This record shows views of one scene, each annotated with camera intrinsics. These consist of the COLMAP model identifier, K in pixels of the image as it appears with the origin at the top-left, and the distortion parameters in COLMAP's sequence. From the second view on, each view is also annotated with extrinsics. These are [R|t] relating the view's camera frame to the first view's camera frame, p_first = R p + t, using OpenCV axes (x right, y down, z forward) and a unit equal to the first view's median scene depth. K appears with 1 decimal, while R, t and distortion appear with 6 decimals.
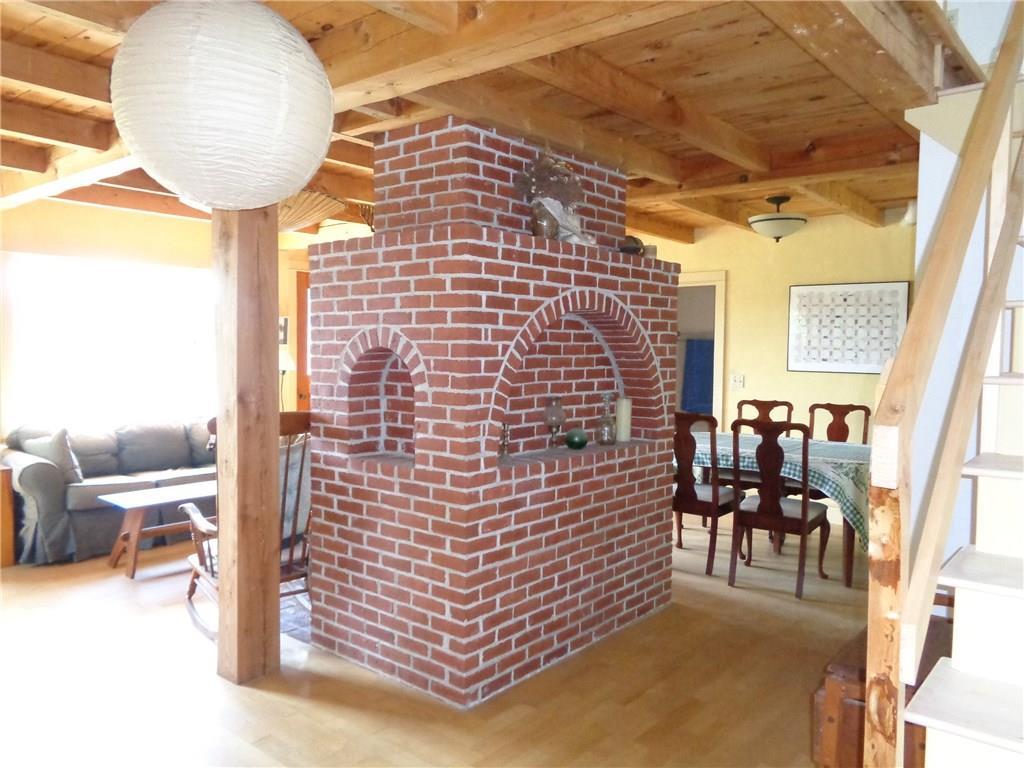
lens RADIAL K [[760.5, 0, 529.1], [0, 760.5, 385.0], [0, 0, 1]] dist [0.001363, 0.003893]
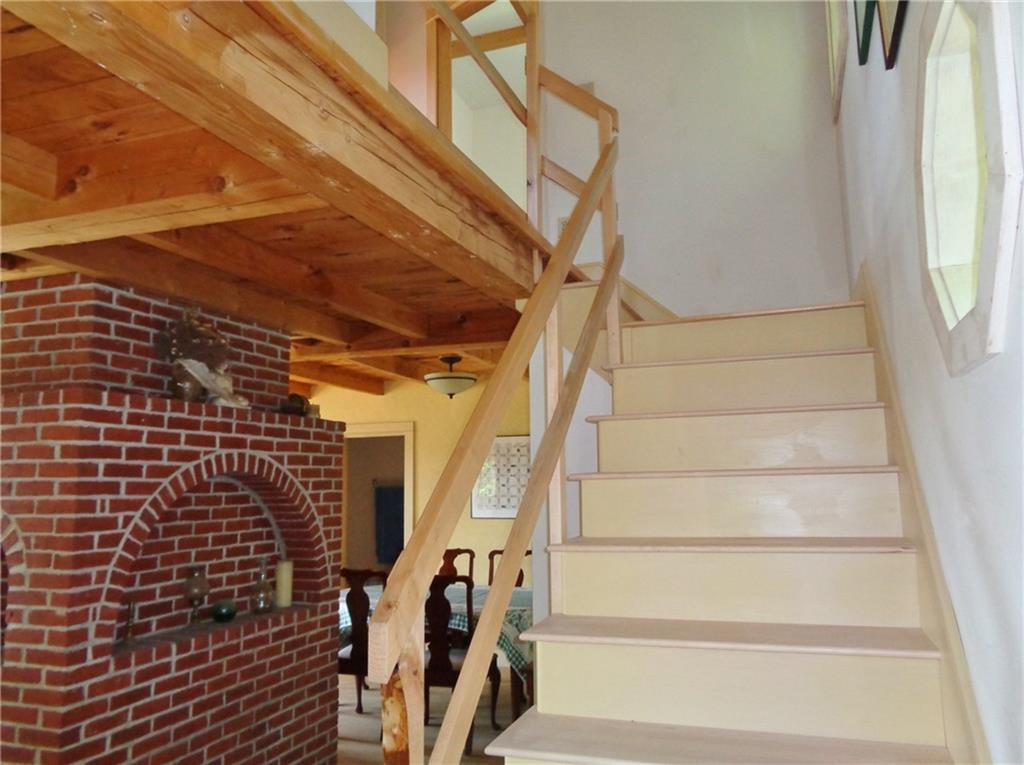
lens RADIAL K [[760.5, 0, 532.2], [0, 760.5, 383.8], [0, 0, 1]] dist [0.001363, 0.003893]
pose [[0.940744, 0.021076, 0.338462, 0.099116], [0.039688, 0.984366, -0.171606, -0.028290], [-0.336787, 0.174870, 0.925200, -0.040772]]
